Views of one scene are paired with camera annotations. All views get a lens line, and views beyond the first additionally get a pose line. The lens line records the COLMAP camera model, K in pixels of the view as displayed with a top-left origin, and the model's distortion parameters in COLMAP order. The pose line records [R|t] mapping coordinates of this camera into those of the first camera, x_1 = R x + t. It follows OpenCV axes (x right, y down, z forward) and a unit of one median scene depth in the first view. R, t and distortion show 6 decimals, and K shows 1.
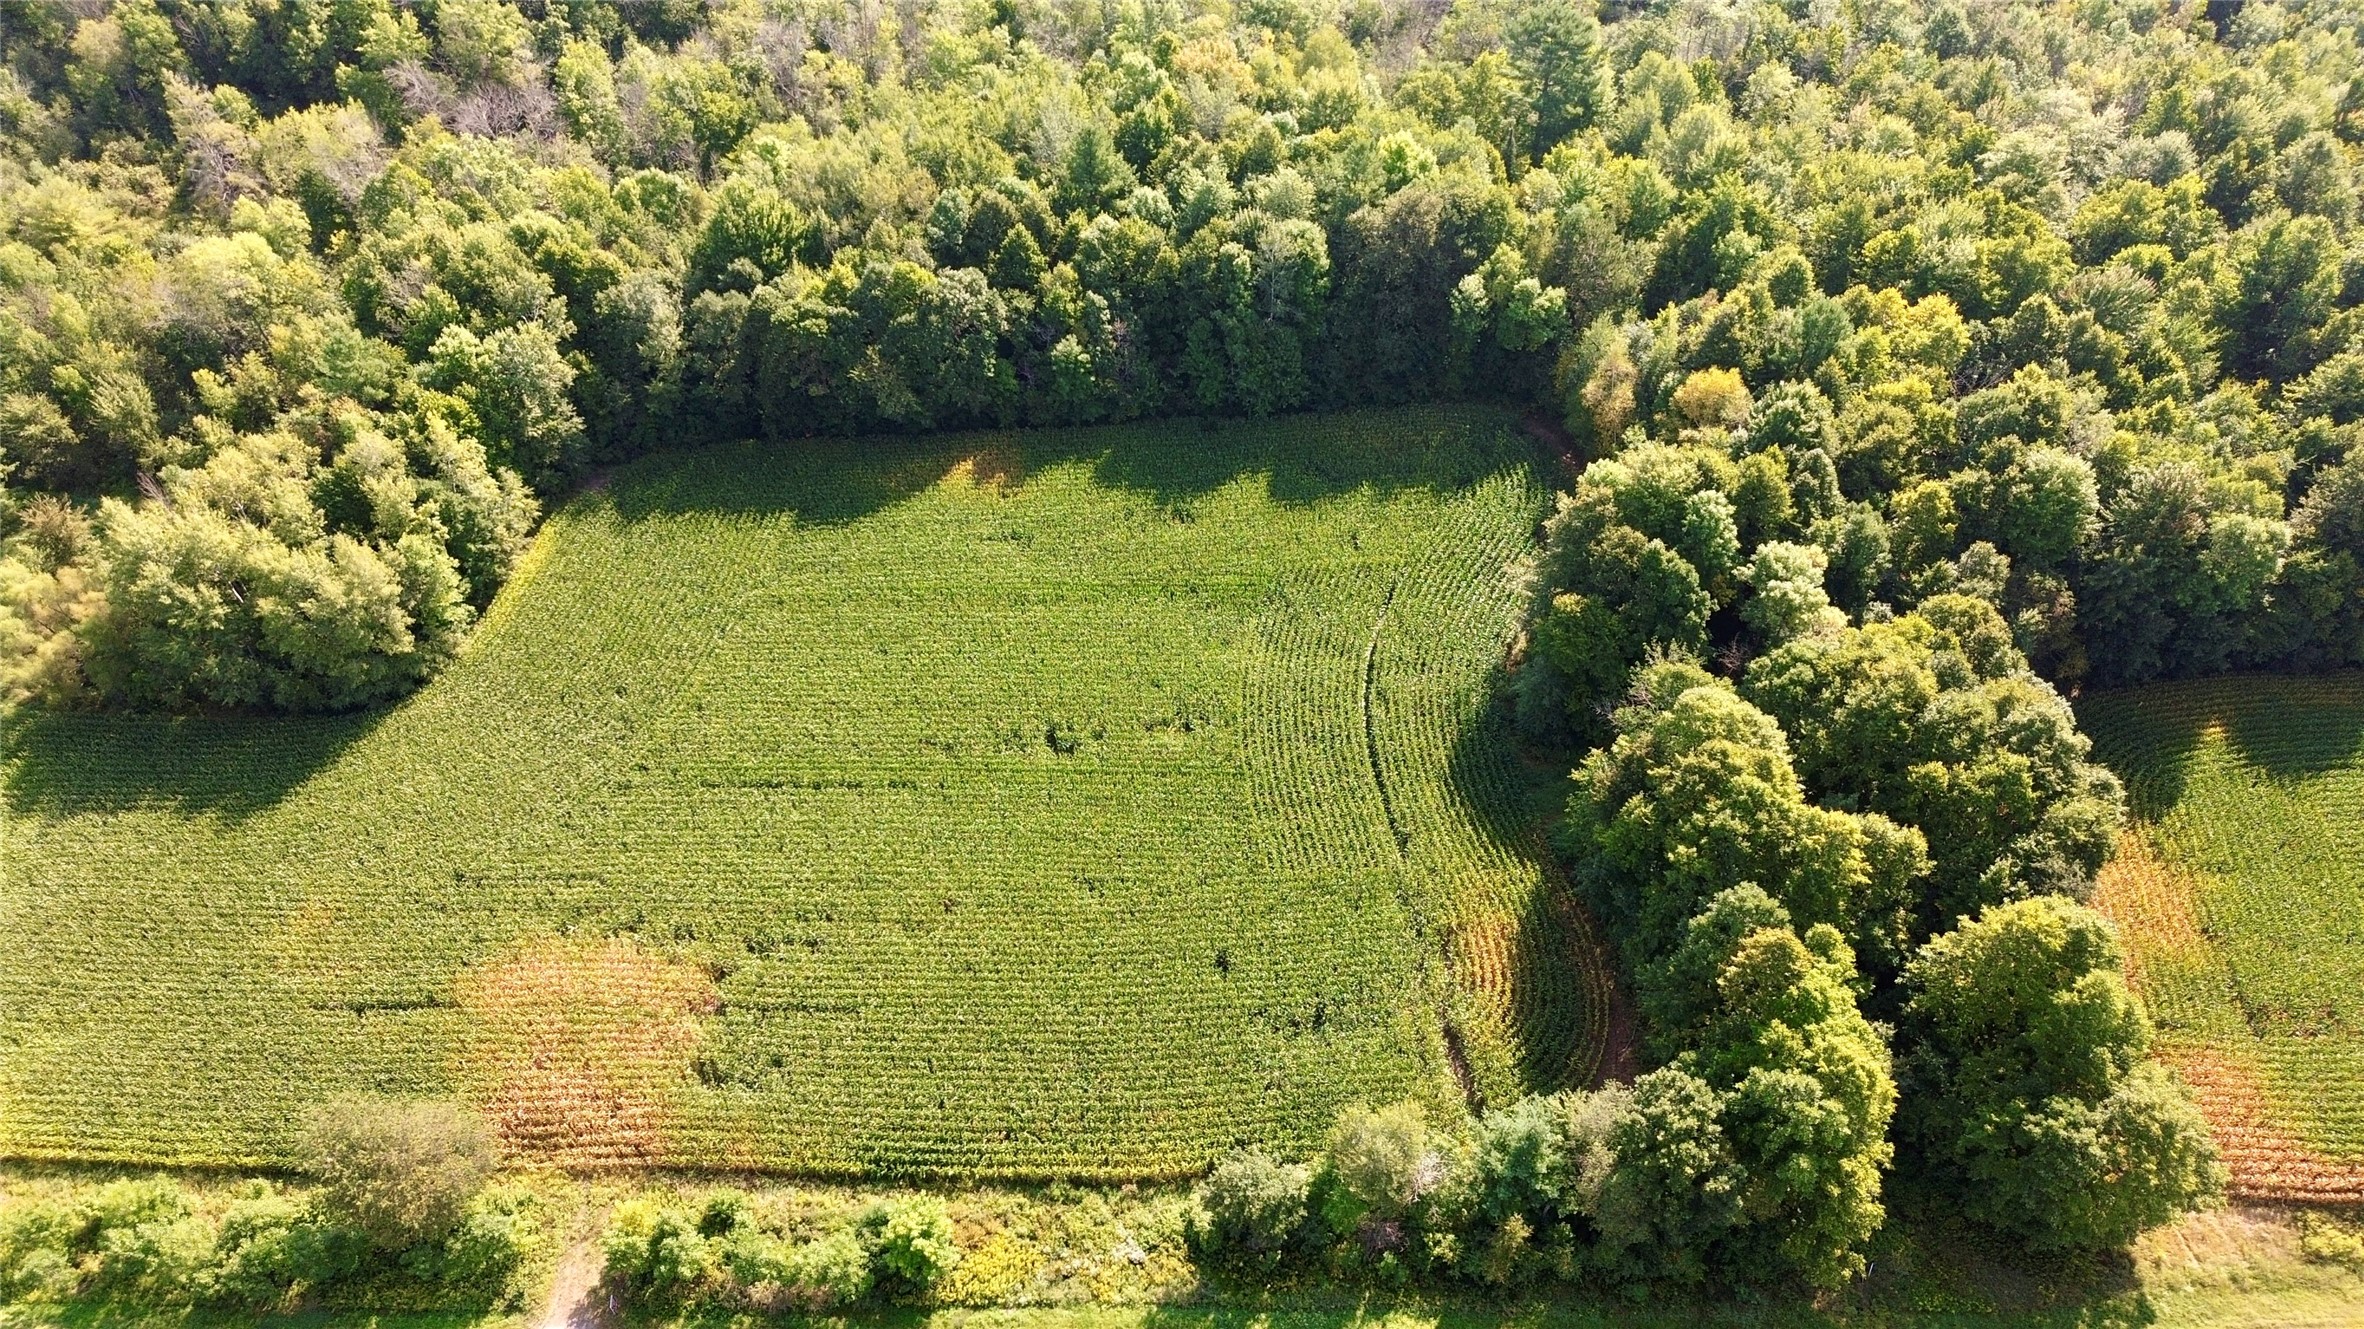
lens RADIAL K [[1674.2, 0, 1183.0], [0, 1674.2, 664.8], [0, 0, 1]] dist [0.073209, -0.070399]
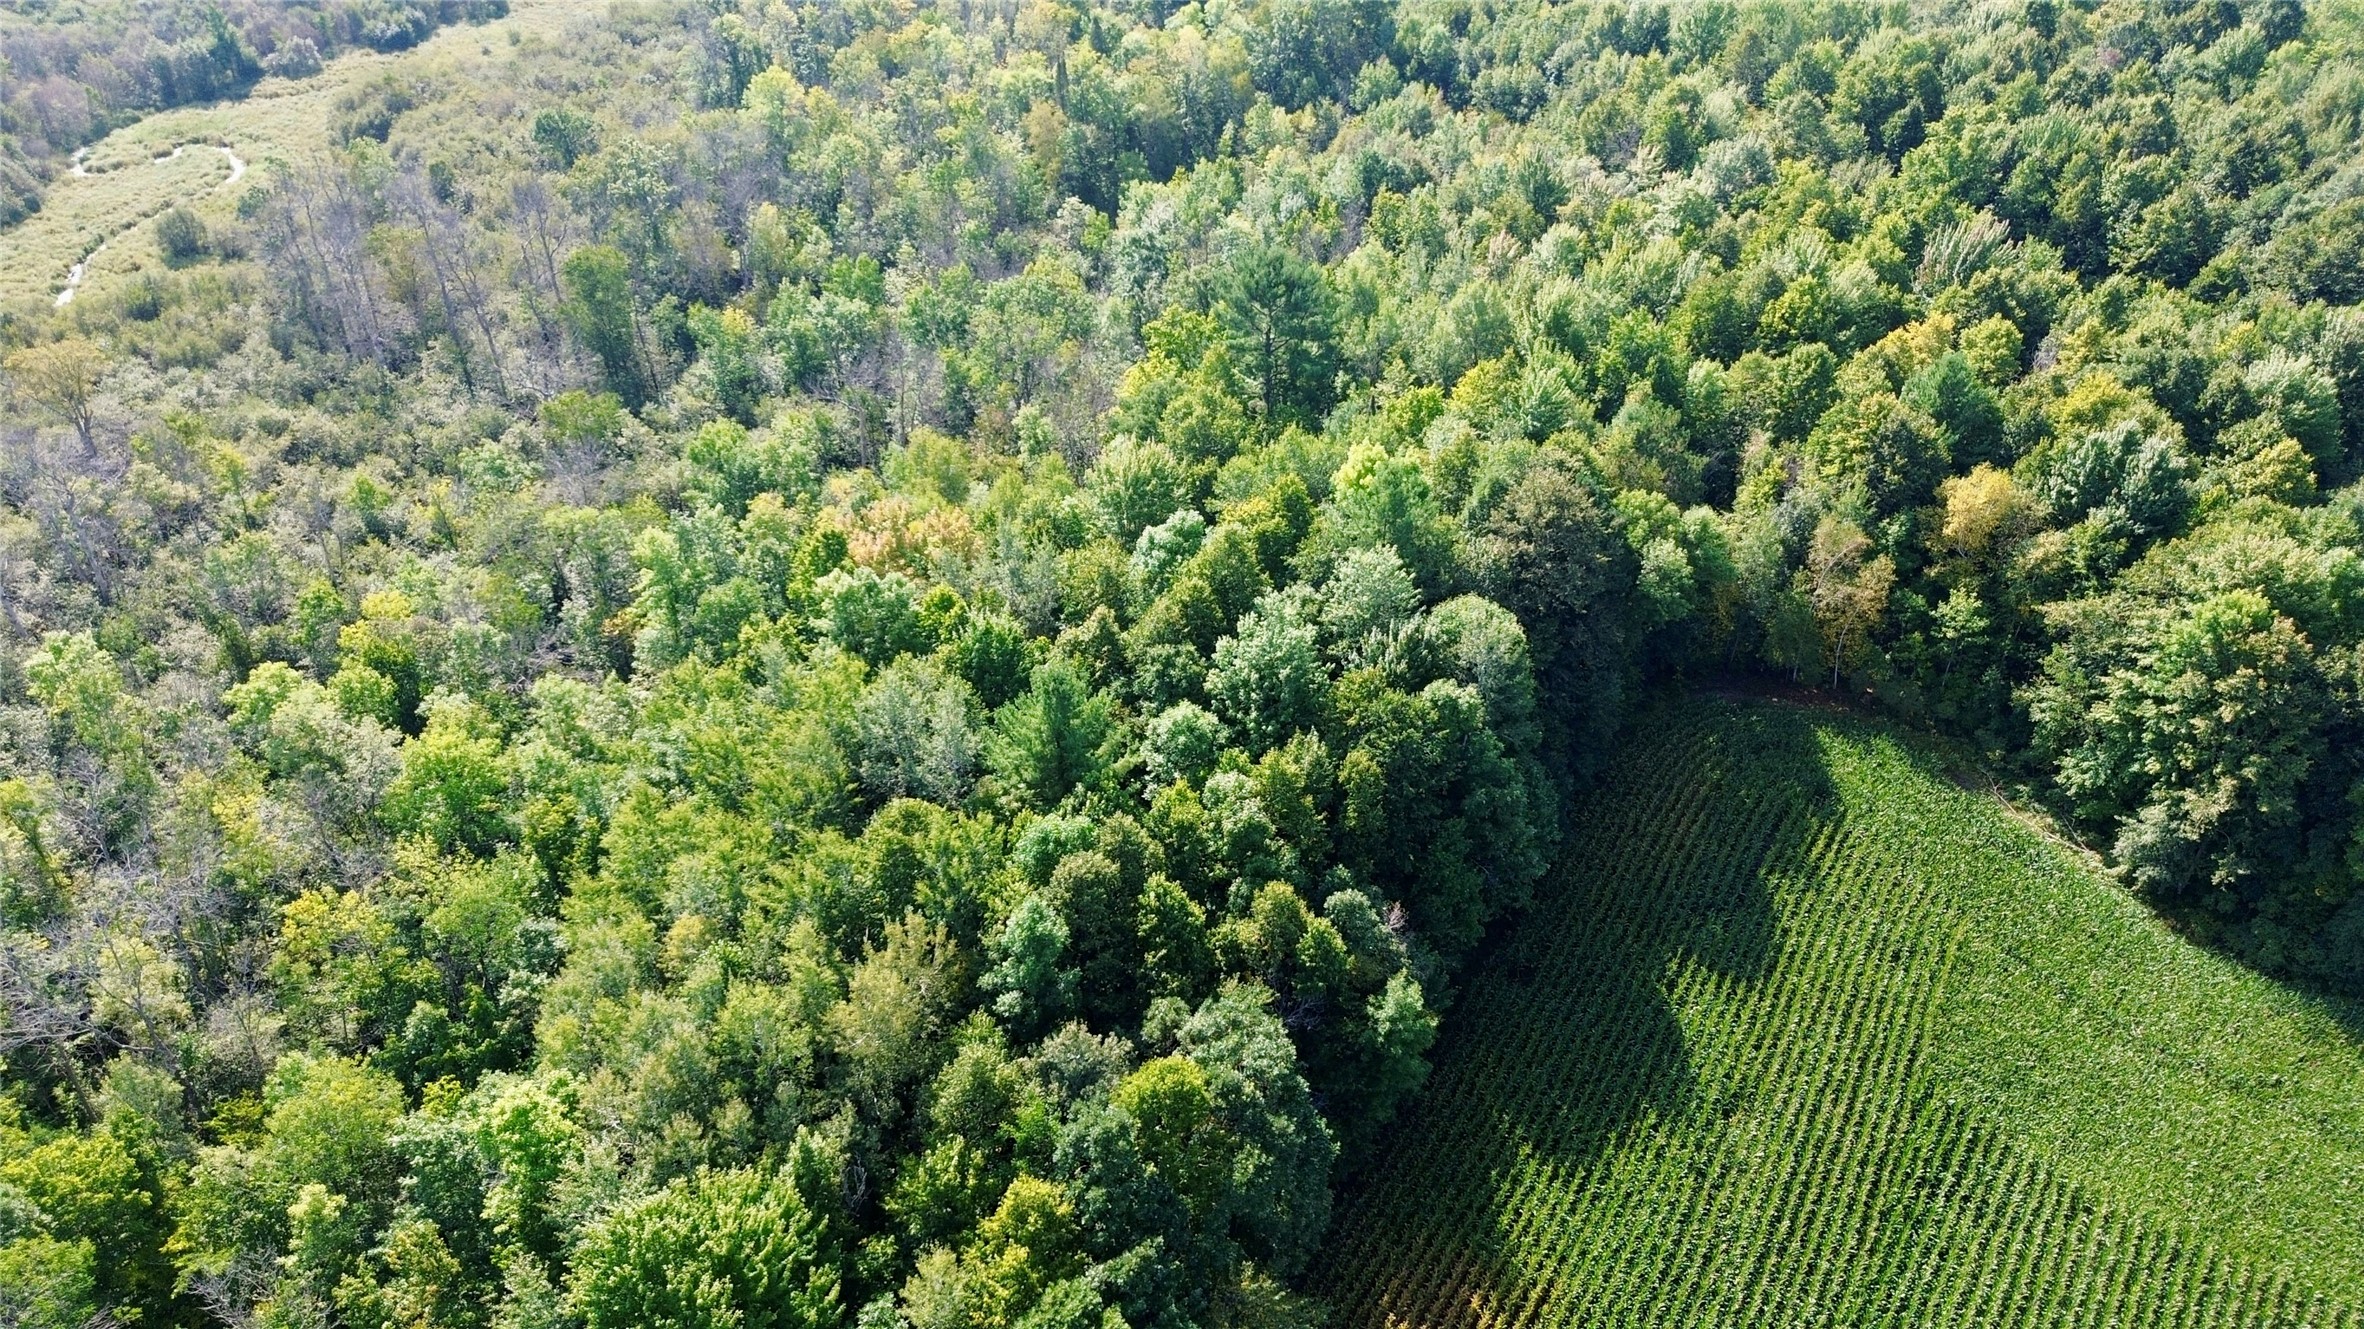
lens RADIAL K [[1674.2, 0, 1186.0], [0, 1674.2, 659.9], [0, 0, 1]] dist [0.073209, -0.070399]
pose [[0.572475, -0.482072, 0.663234, -0.401051], [0.617007, 0.786004, 0.038733, -0.336032], [-0.539977, 0.387046, 0.747409, 0.621332]]
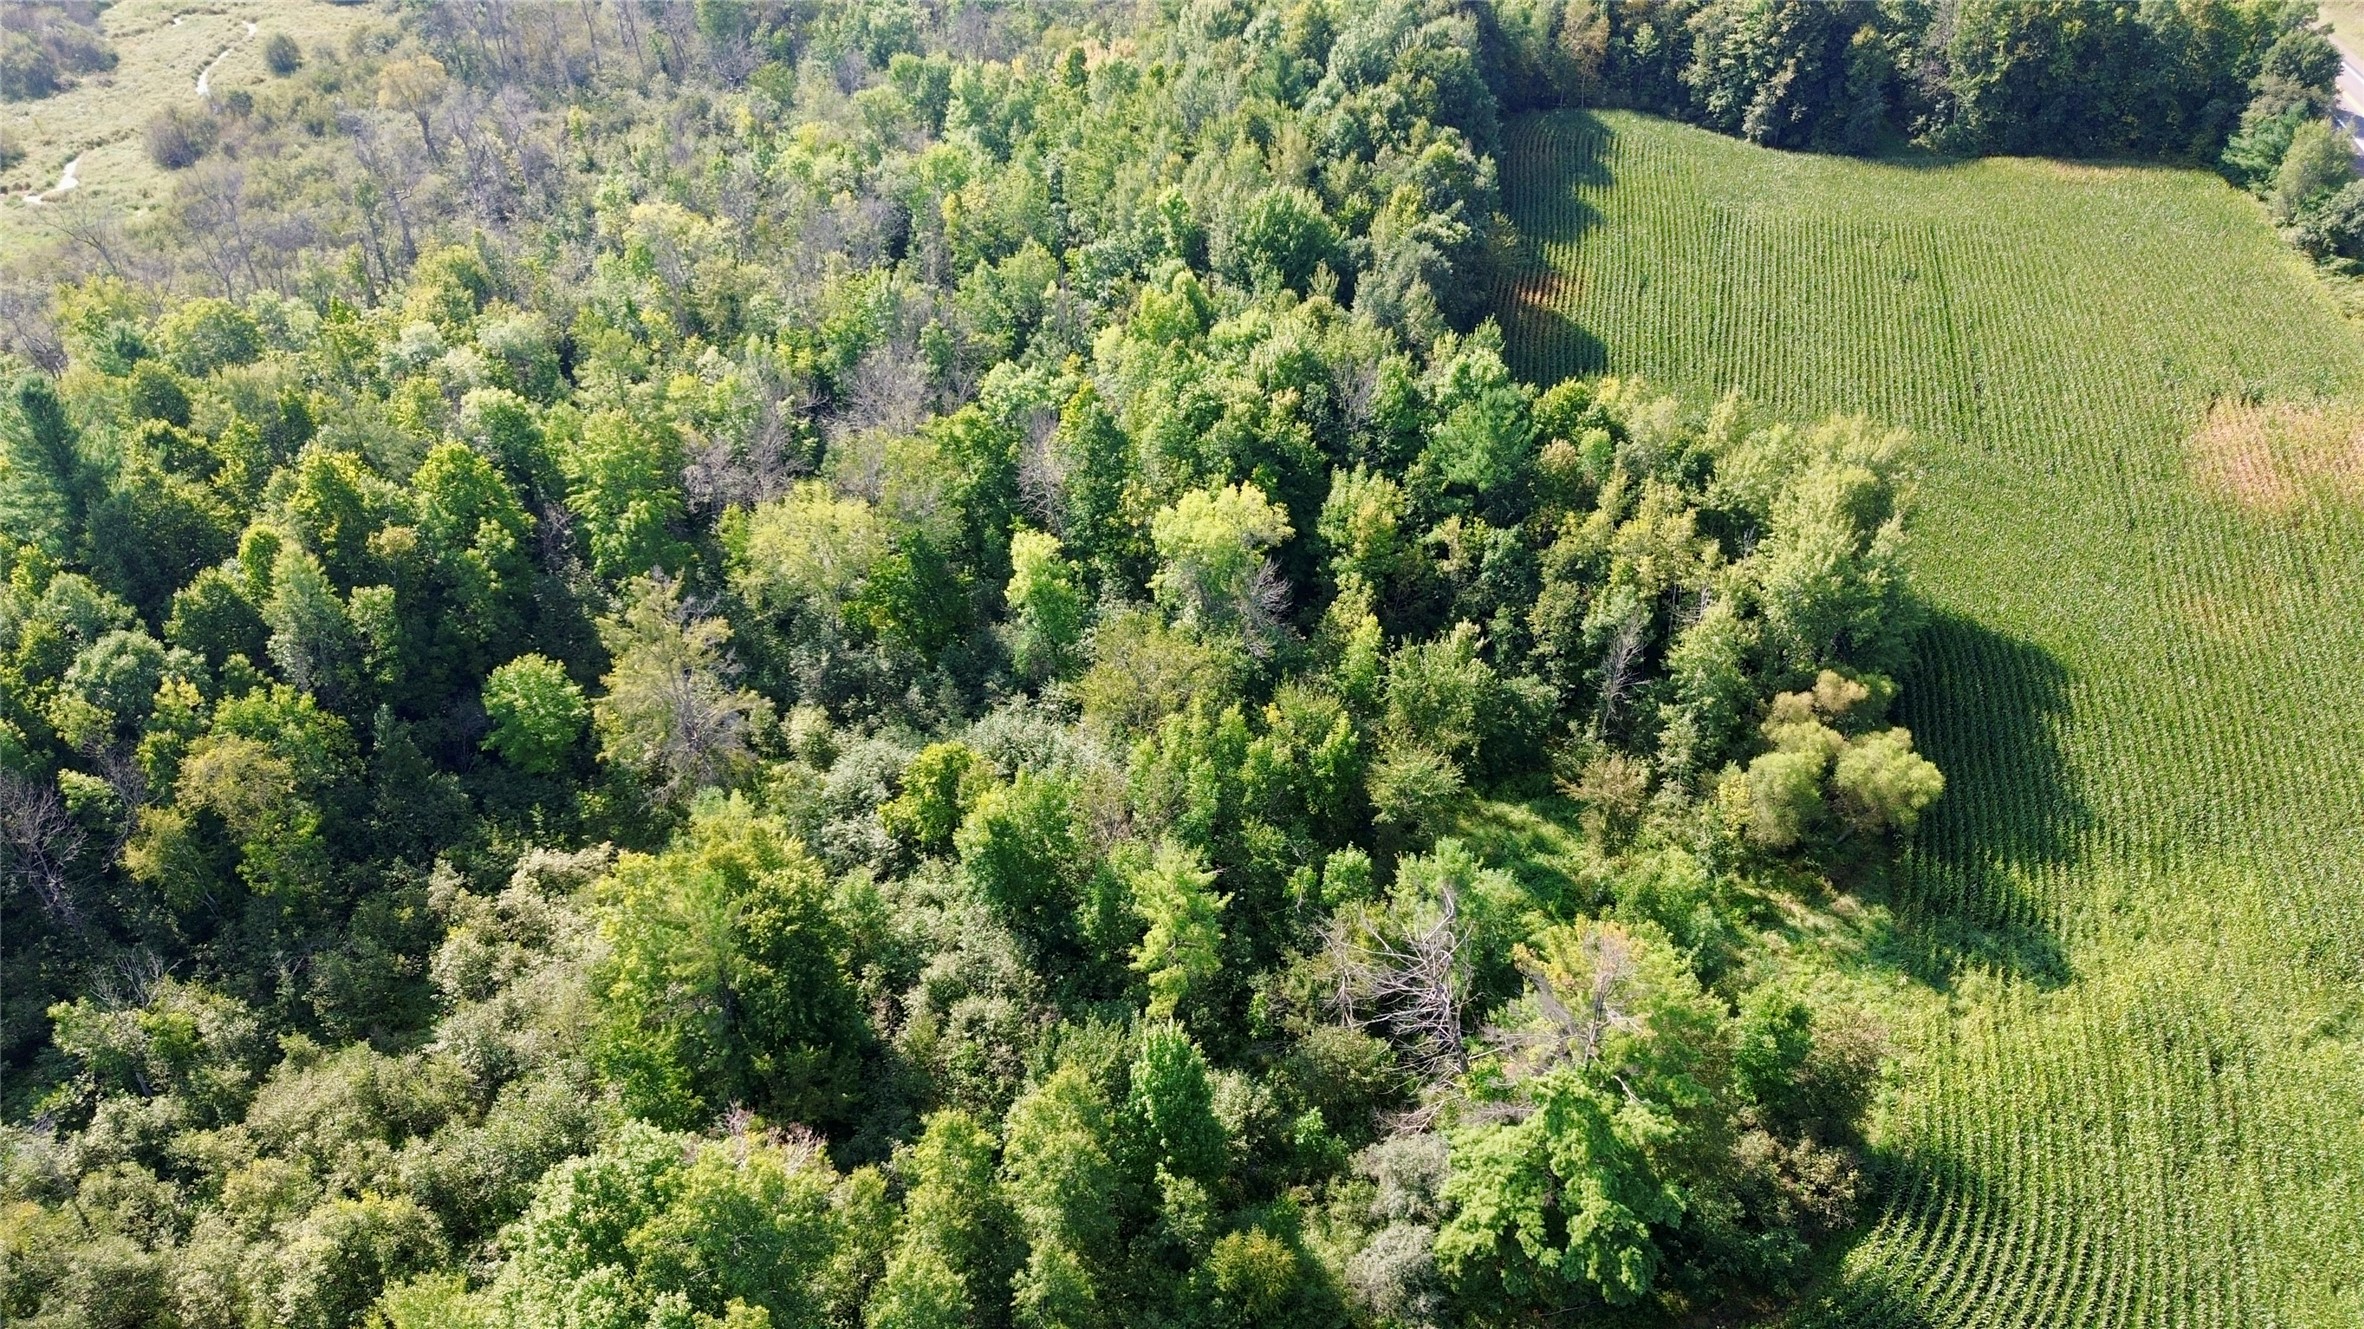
lens RADIAL K [[1674.2, 0, 1181.9], [0, 1674.2, 669.9], [0, 0, 1]] dist [0.073209, -0.070399]
pose [[0.263195, -0.572700, 0.776365, -1.152023], [0.727431, 0.646405, 0.230227, -0.376141], [-0.633698, 0.504157, 0.586730, 0.665658]]
